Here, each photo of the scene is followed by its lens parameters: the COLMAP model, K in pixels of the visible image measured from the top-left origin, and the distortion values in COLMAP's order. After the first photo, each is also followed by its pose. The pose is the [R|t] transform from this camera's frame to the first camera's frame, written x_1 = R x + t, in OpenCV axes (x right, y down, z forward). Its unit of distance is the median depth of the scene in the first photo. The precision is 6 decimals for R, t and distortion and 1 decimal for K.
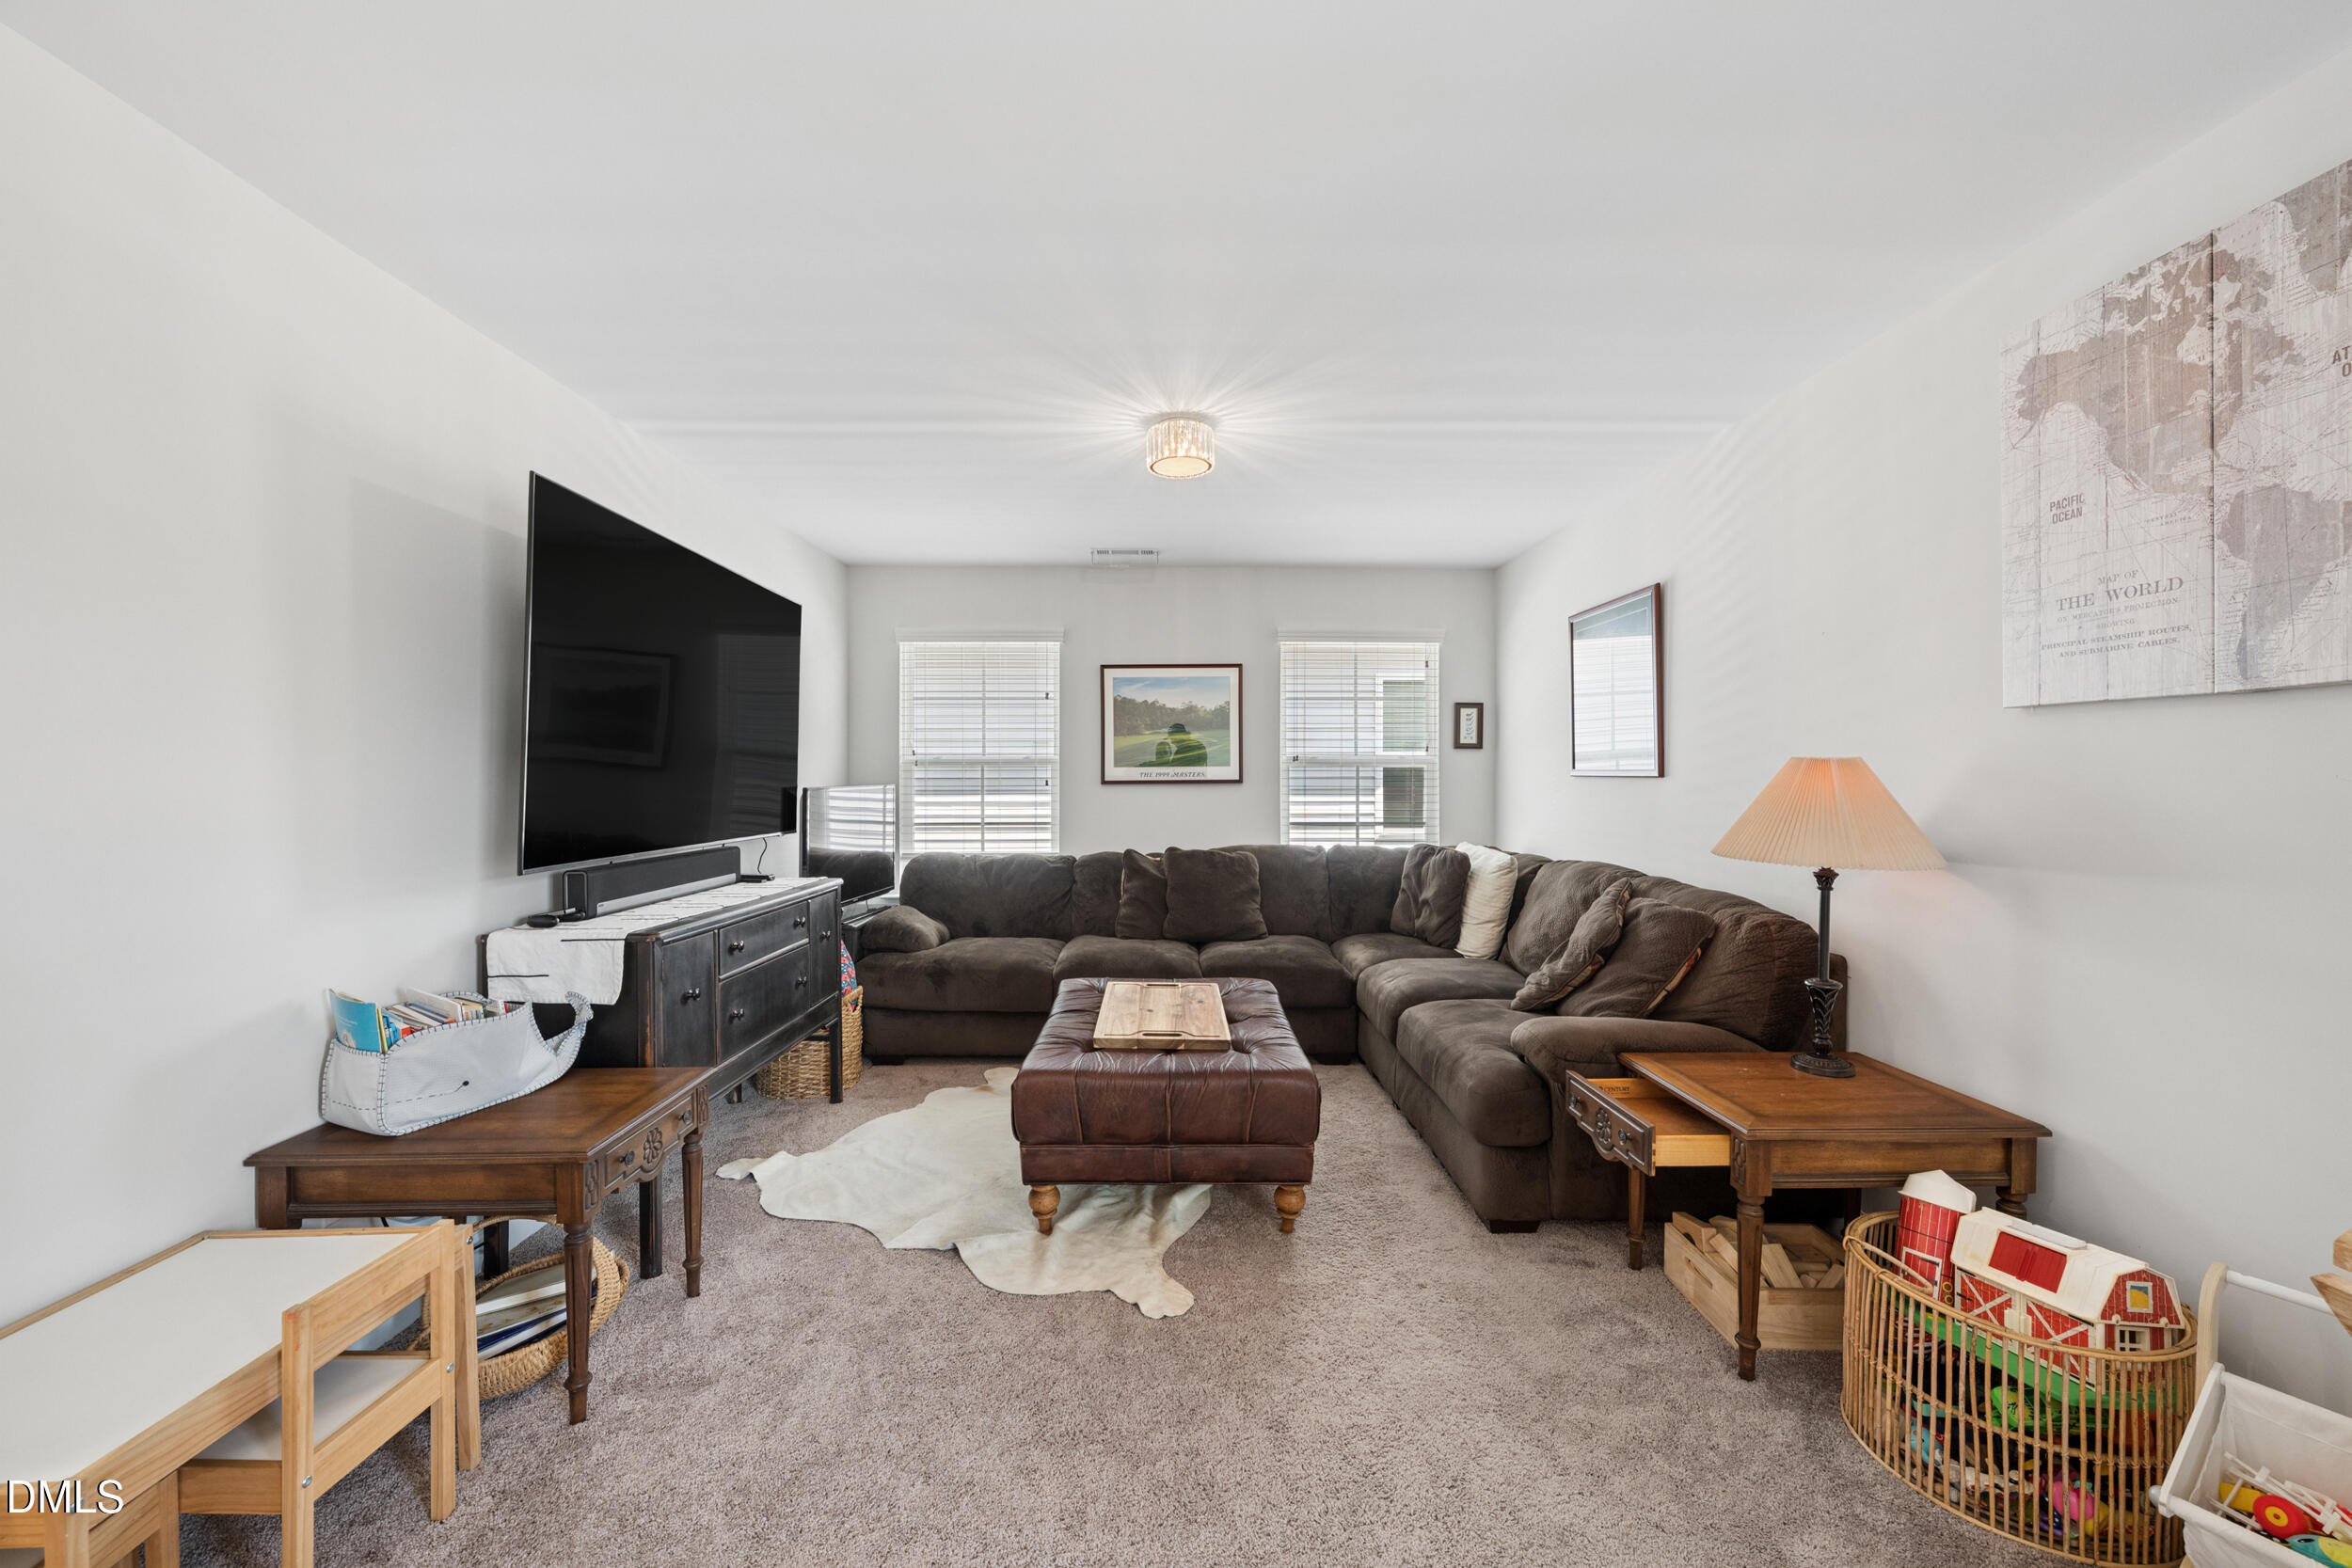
lens RADIAL K [[928.9, 0, 1177.9], [0, 928.9, 776.8], [0, 0, 1]] dist [-0.002558, 0.000099]
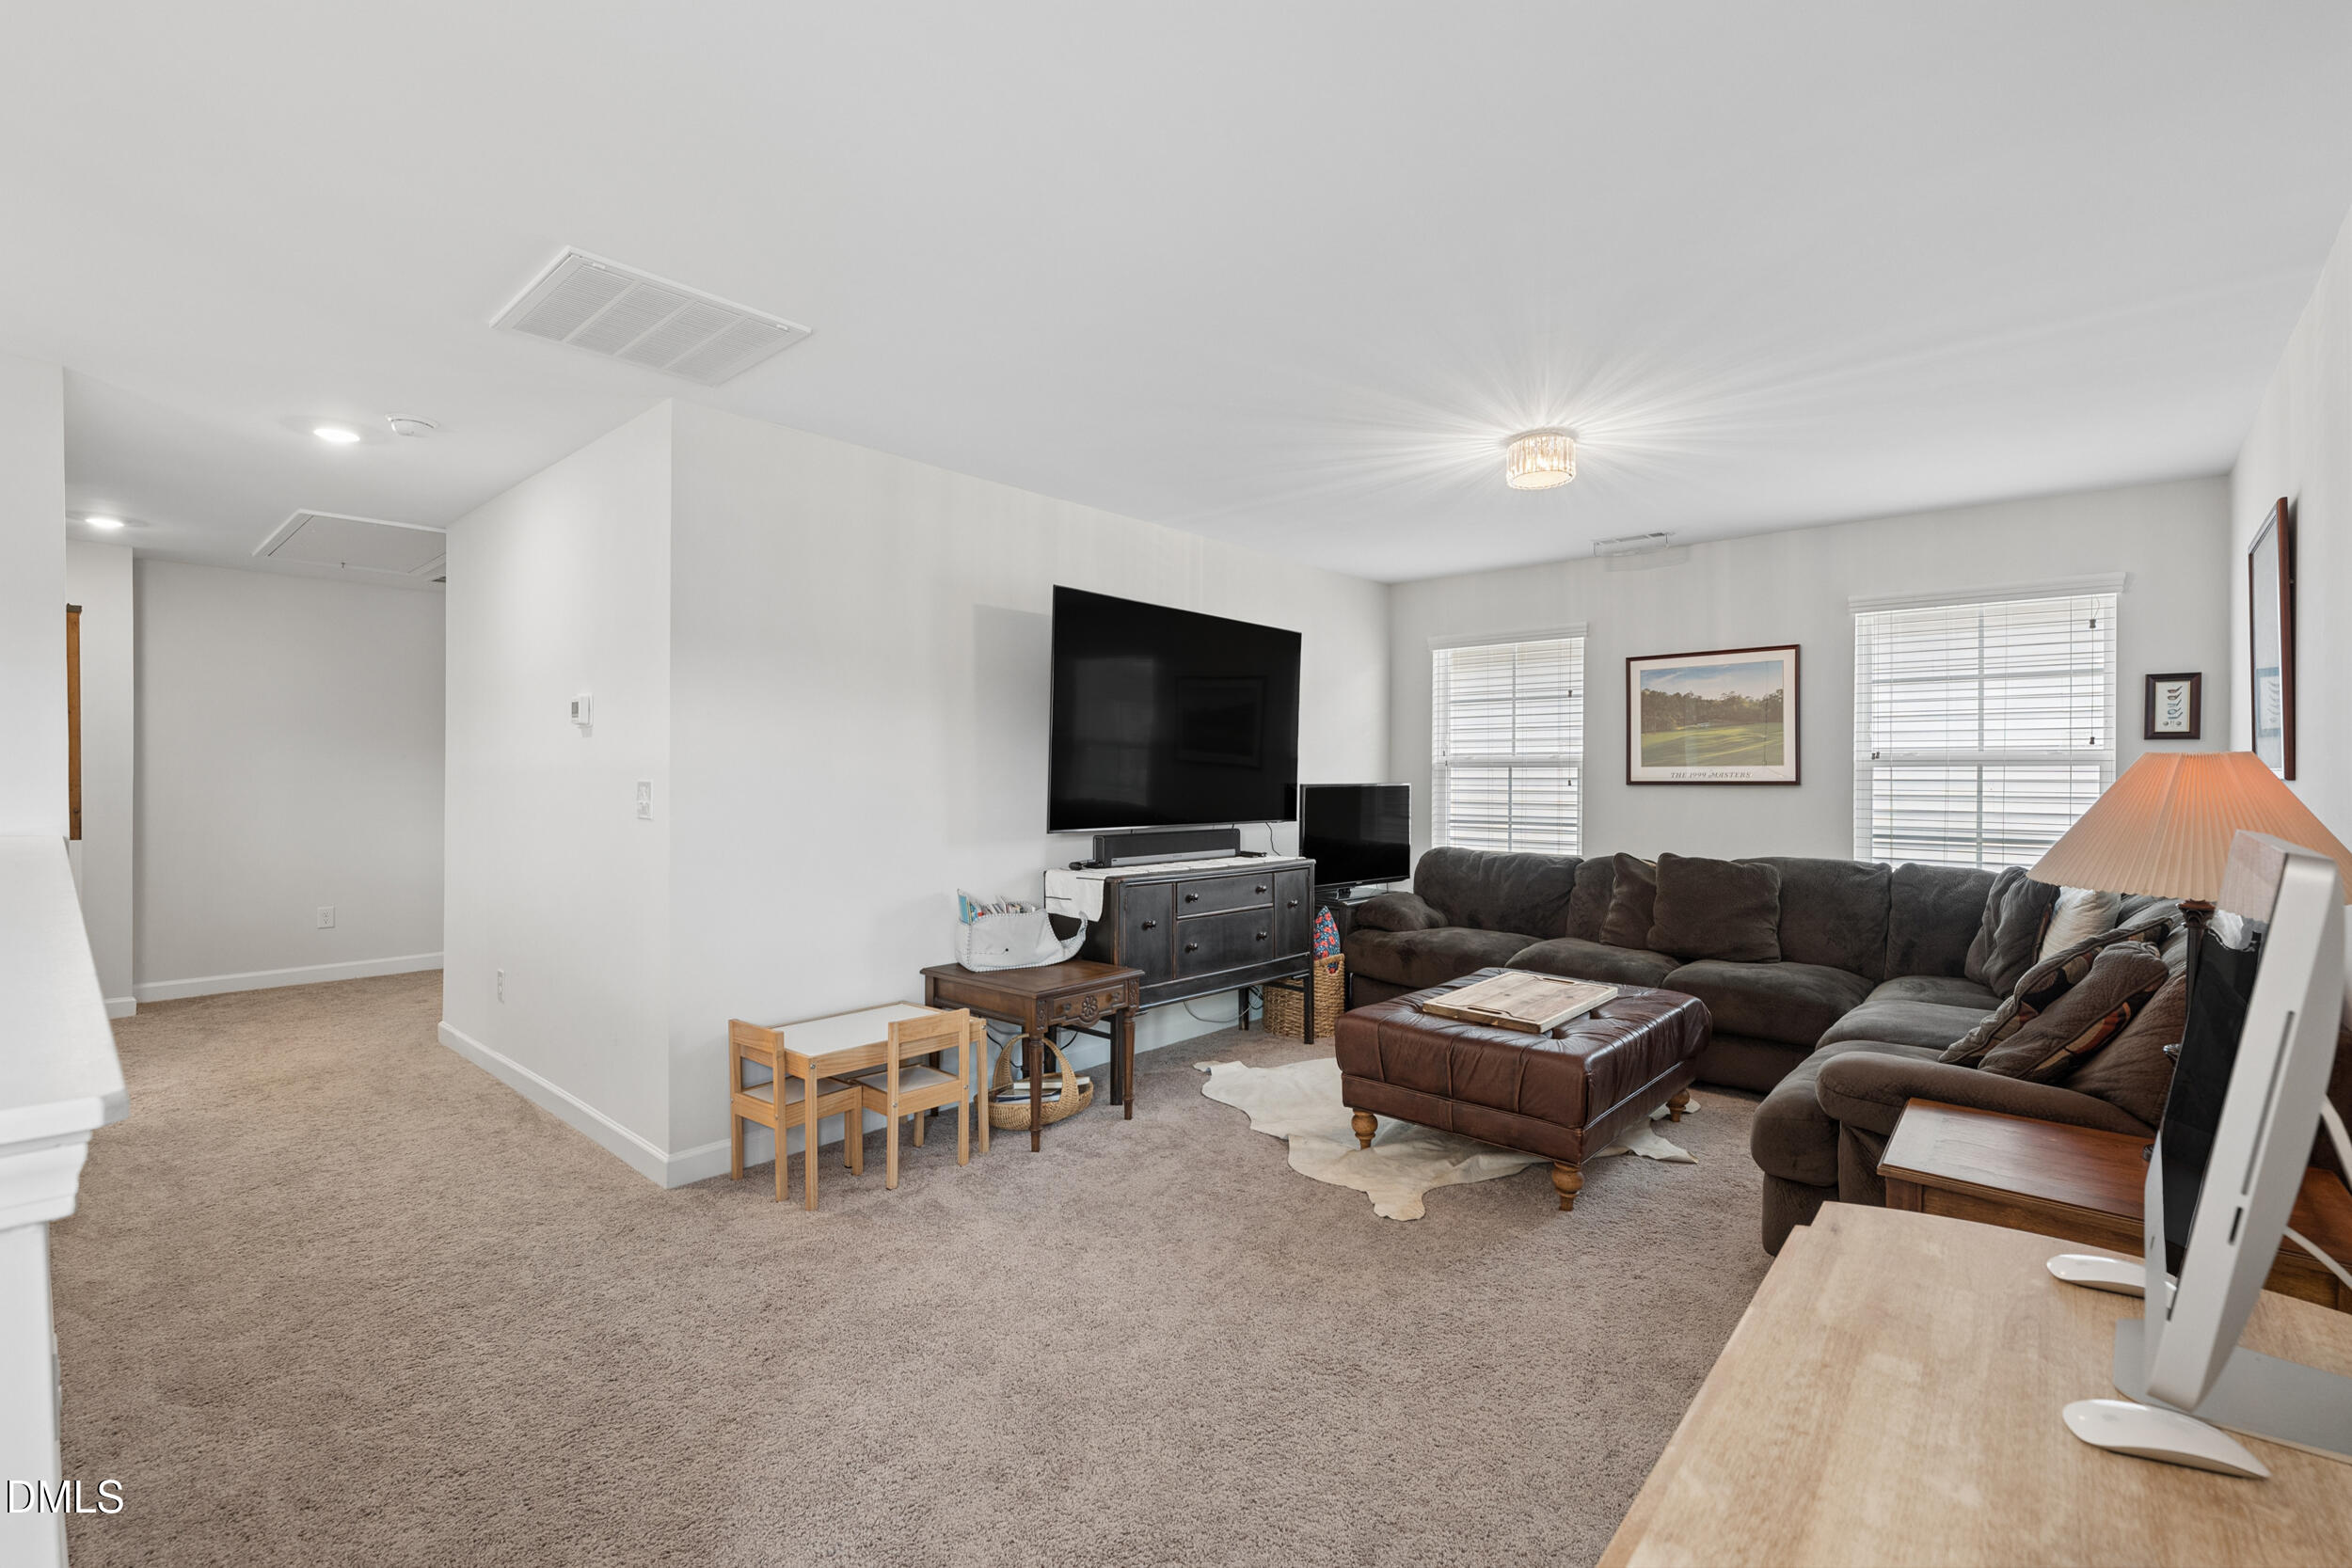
lens RADIAL K [[1041.5, 0, 1174.9], [0, 1041.5, 778.2], [0, 0, 1]] dist [-0.003336, 0.000568]
pose [[0.734291, 0.006359, -0.678806, 0.423375], [-0.005755, 0.999979, 0.003142, 0.000999], [0.678811, 0.001599, 0.734311, -0.117184]]
